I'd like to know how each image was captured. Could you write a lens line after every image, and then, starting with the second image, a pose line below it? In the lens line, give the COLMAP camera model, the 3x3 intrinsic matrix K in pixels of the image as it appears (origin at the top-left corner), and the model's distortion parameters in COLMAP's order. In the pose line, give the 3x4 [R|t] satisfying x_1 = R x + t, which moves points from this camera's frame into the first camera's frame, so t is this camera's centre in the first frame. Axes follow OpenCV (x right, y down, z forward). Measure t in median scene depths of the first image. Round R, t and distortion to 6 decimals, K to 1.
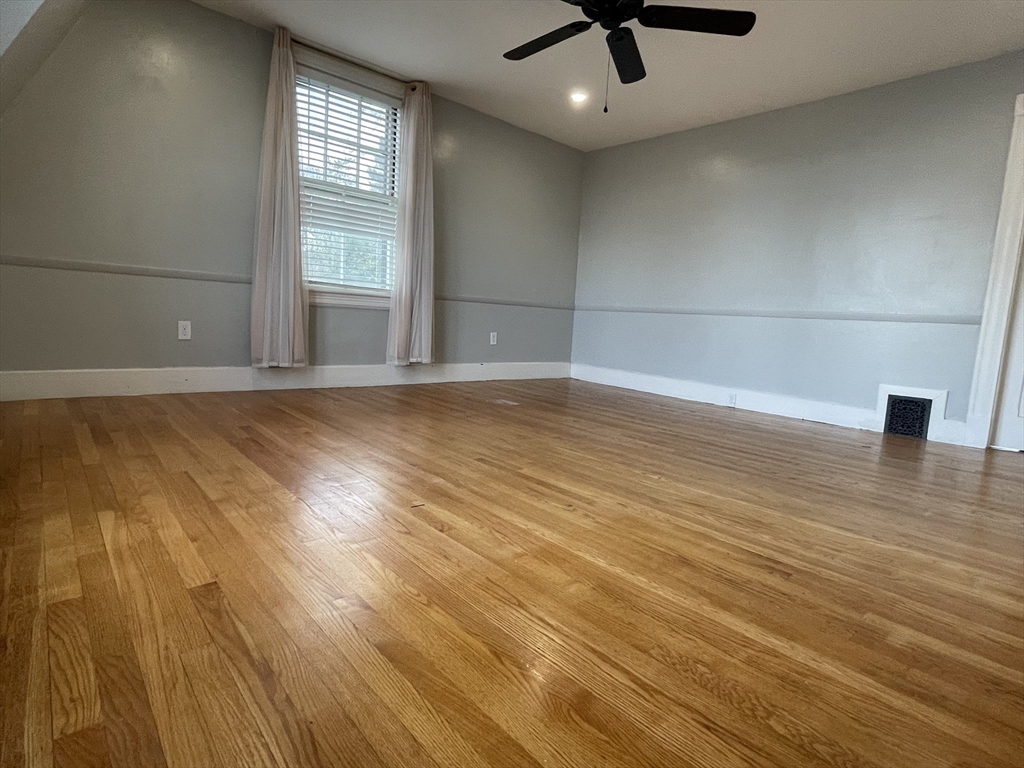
lens RADIAL K [[536.4, 0, 513.1], [0, 536.4, 378.4], [0, 0, 1]] dist [-0.013701, -0.000541]
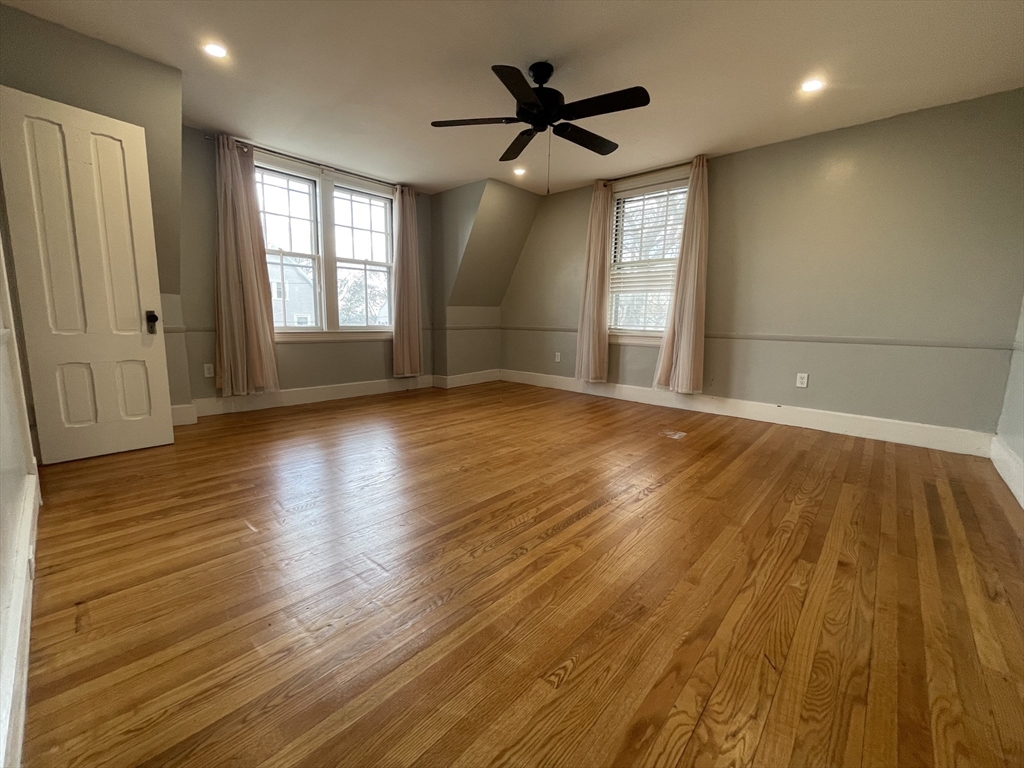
lens RADIAL K [[415.2, 0, 510.1], [0, 415.2, 380.4], [0, 0, 1]] dist [-0.002091, 0.000061]
pose [[0.096696, 0.090580, -0.991184, 1.014209], [-0.123167, 0.989285, 0.078391, -0.114933], [0.987664, 0.114501, 0.106816, 0.746391]]
